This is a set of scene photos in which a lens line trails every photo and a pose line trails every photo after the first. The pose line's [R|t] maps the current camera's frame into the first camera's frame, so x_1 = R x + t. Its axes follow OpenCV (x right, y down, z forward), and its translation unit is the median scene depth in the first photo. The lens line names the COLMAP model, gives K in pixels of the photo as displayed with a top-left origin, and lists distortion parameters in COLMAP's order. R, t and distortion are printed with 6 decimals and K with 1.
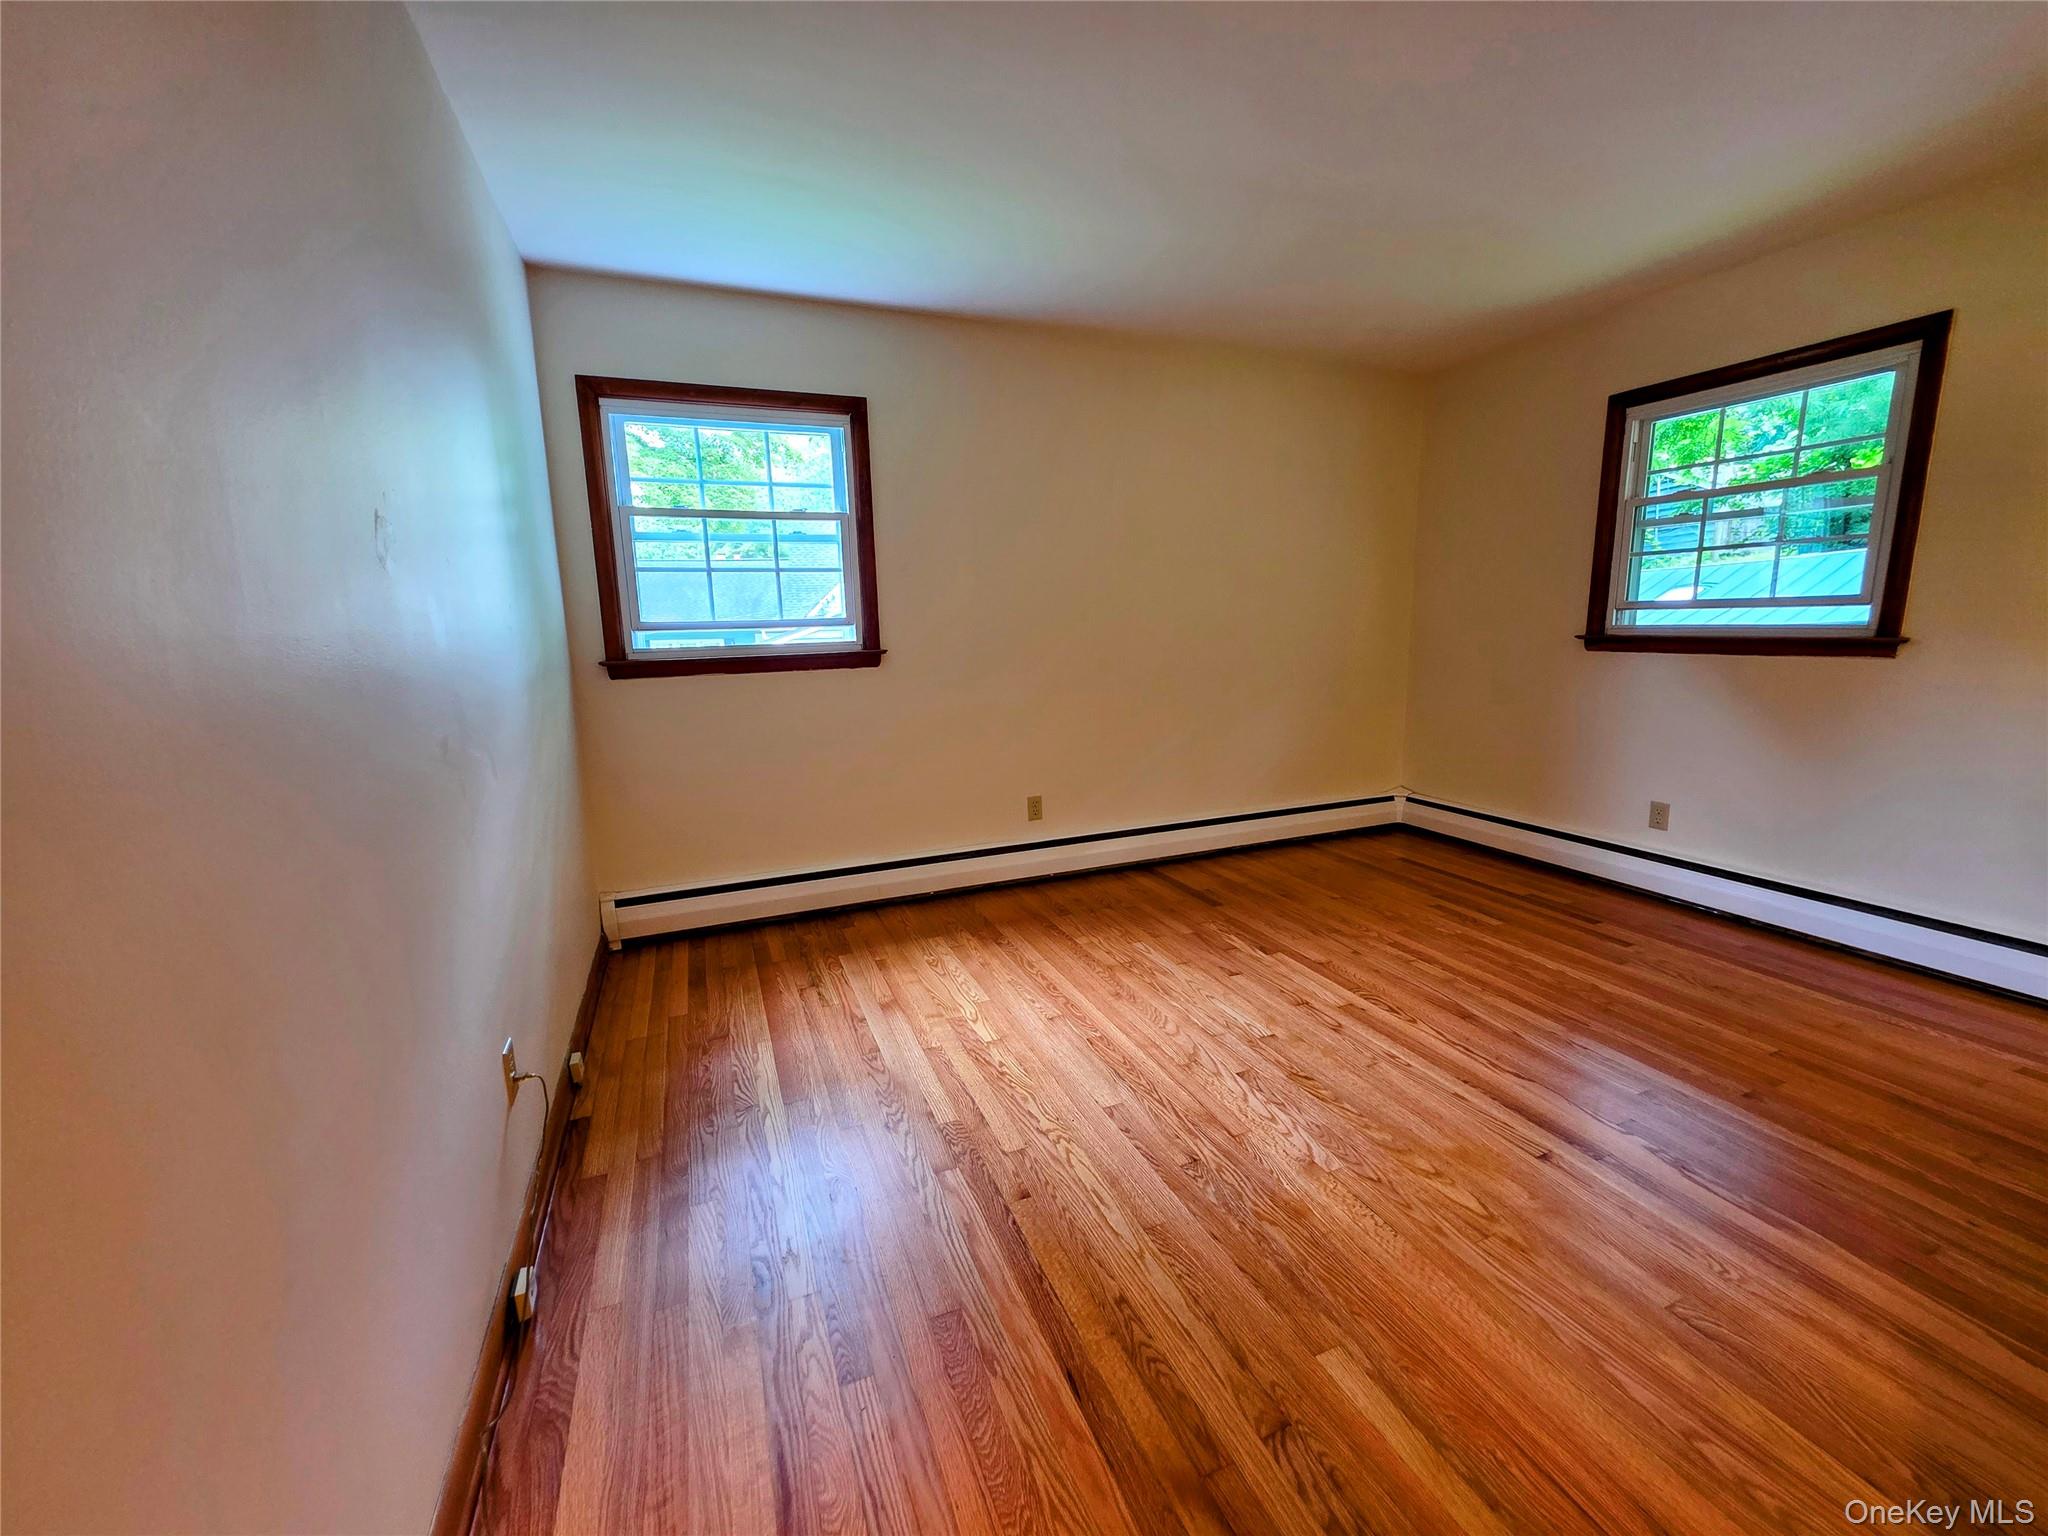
lens RADIAL K [[819.2, 0, 1029.3], [0, 819.2, 761.8], [0, 0, 1]] dist [0.000024, -0.000247]
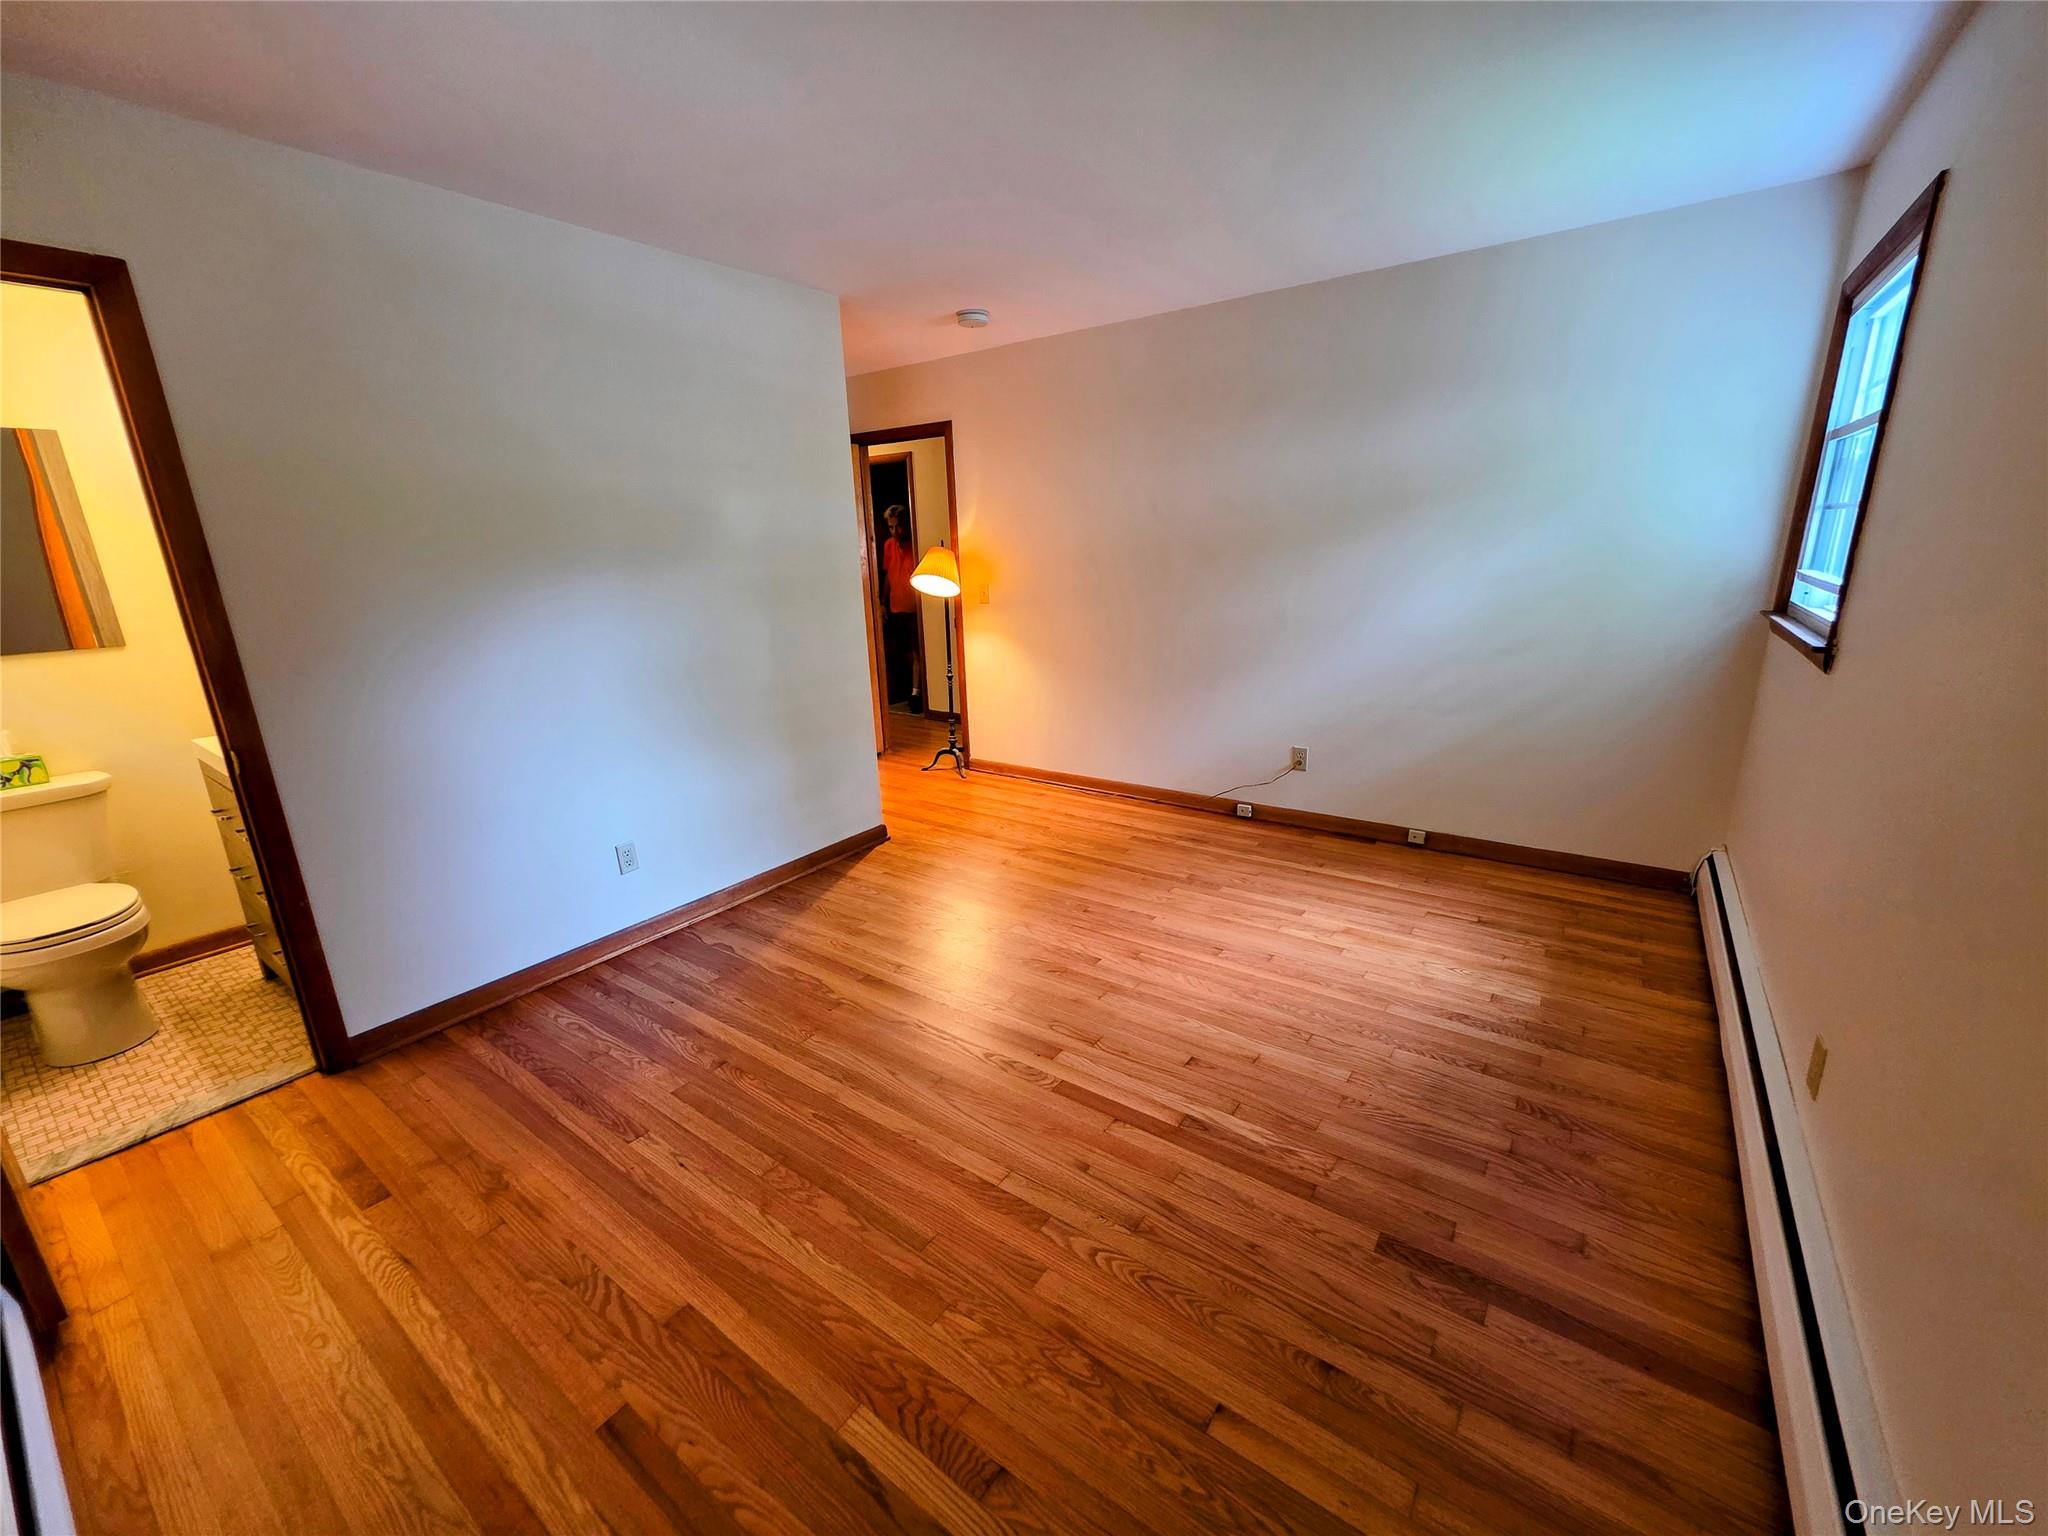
lens RADIAL K [[816.8, 0, 1029.7], [0, 816.8, 760.8], [0, 0, 1]] dist [0.001366, 0.000290]
pose [[-0.848181, 0.189365, -0.494702, 0.749852], [-0.037687, 0.909977, 0.412943, -0.350006], [0.528364, 0.368894, -0.764688, 1.462565]]
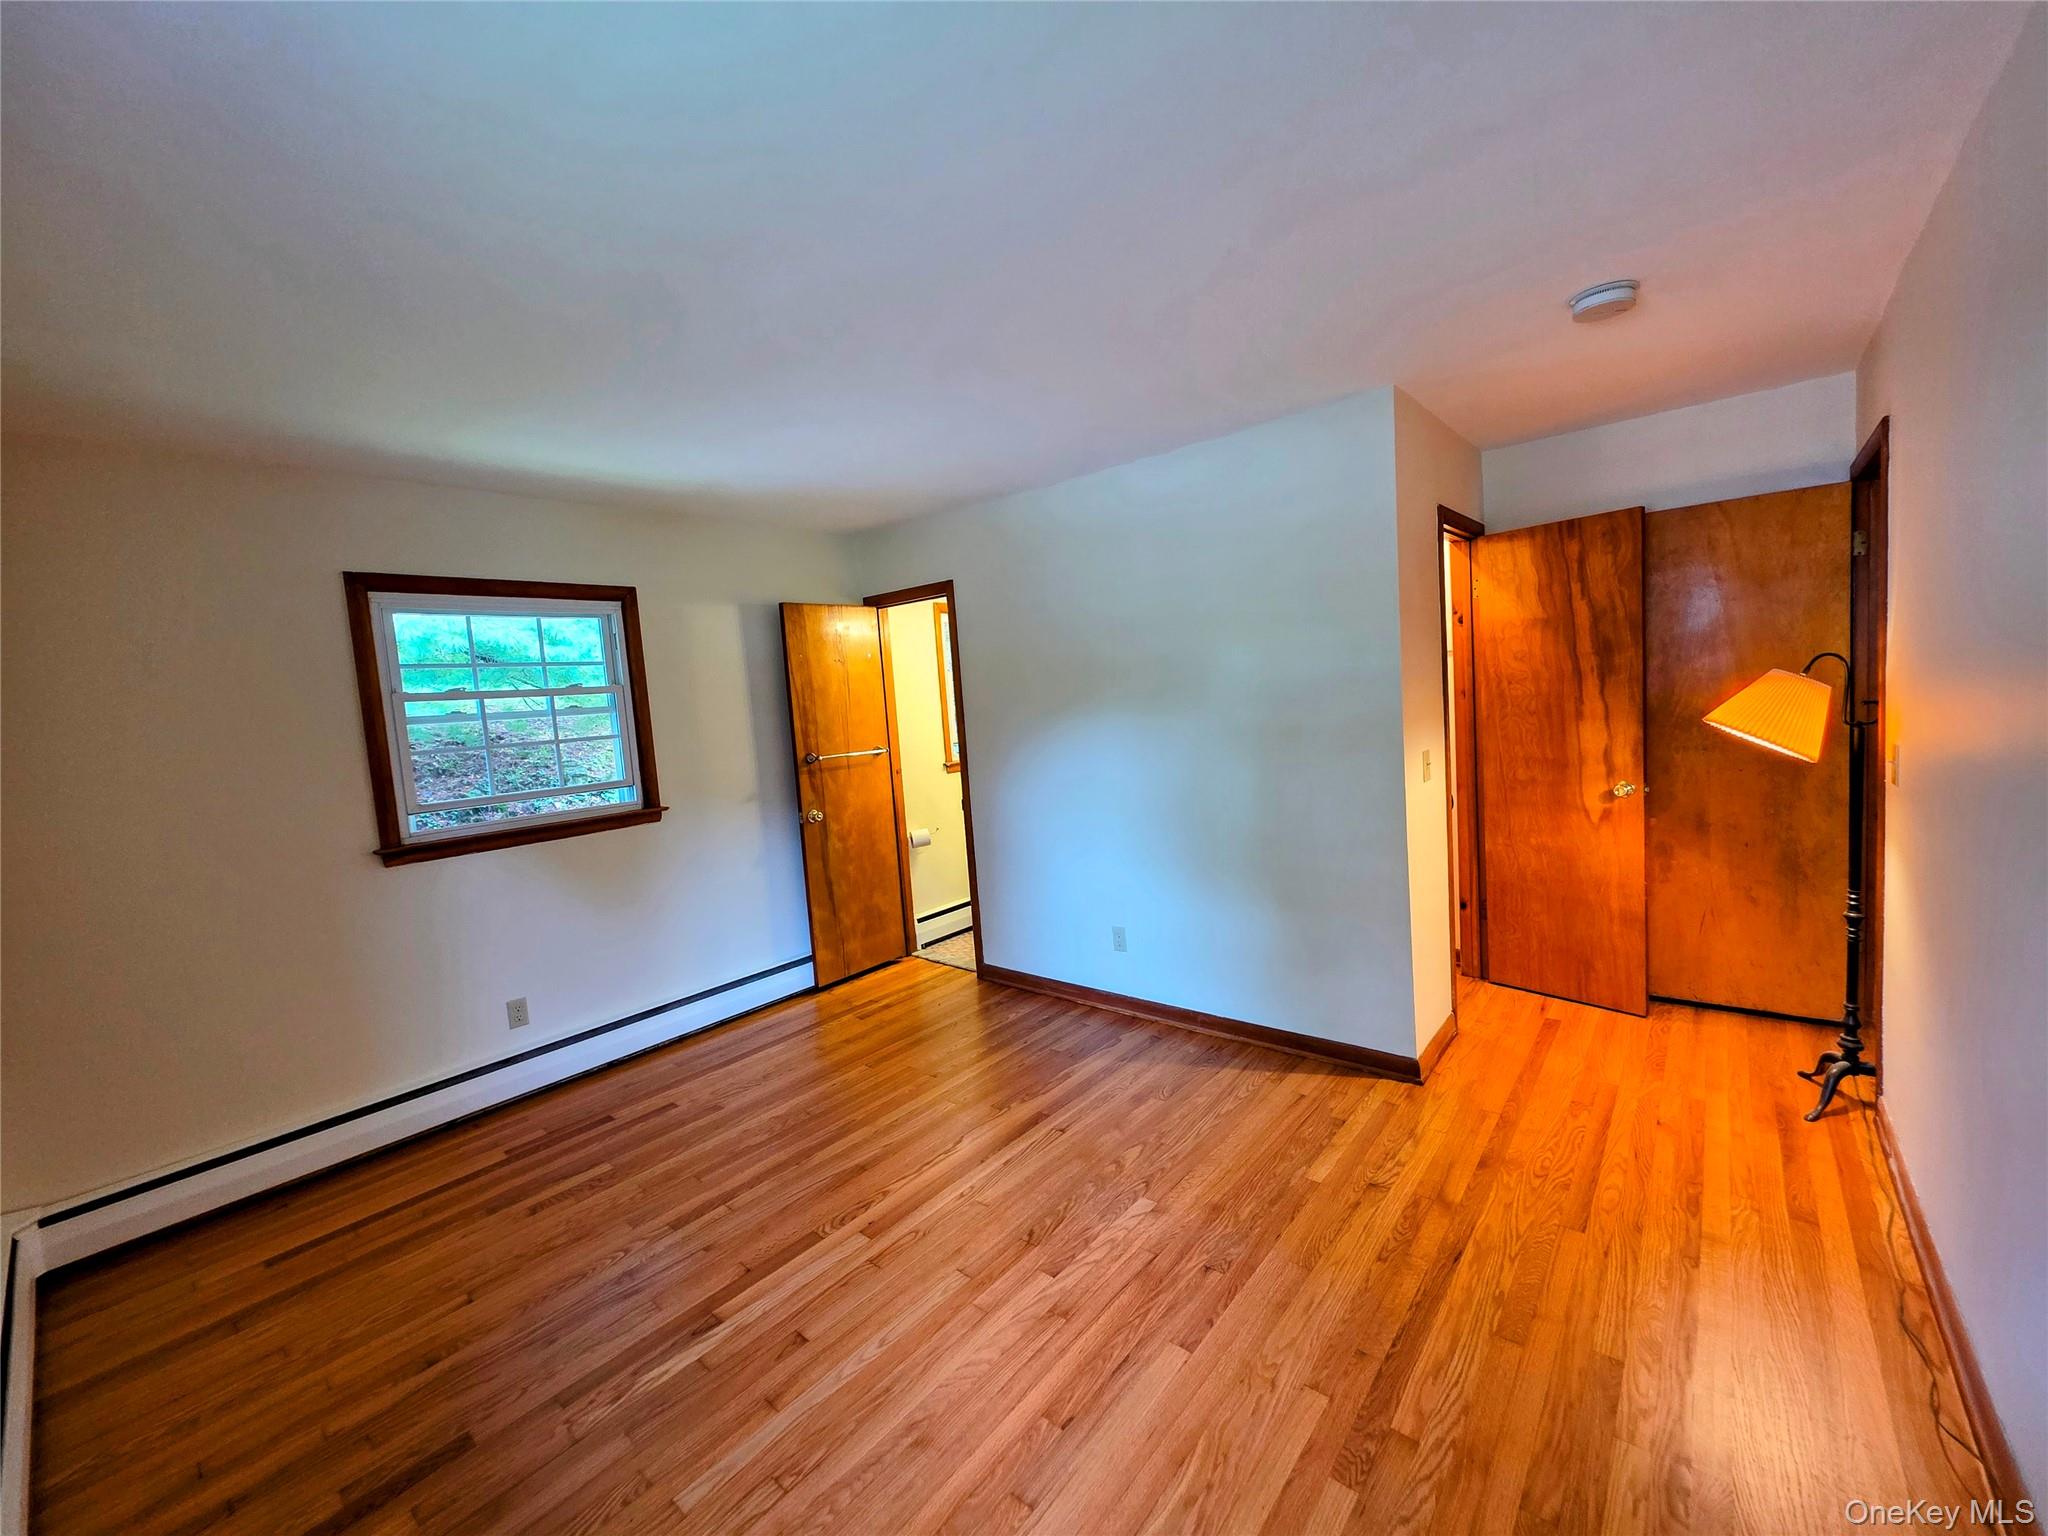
lens RADIAL K [[816.8, 0, 1029.7], [0, 816.8, 760.8], [0, 0, 1]] dist [0.001366, 0.000290]
pose [[-0.457609, -0.015196, 0.889023, -0.456670], [0.232960, 0.962877, 0.136371, -0.266671], [-0.858093, 0.269511, -0.437082, 1.030397]]
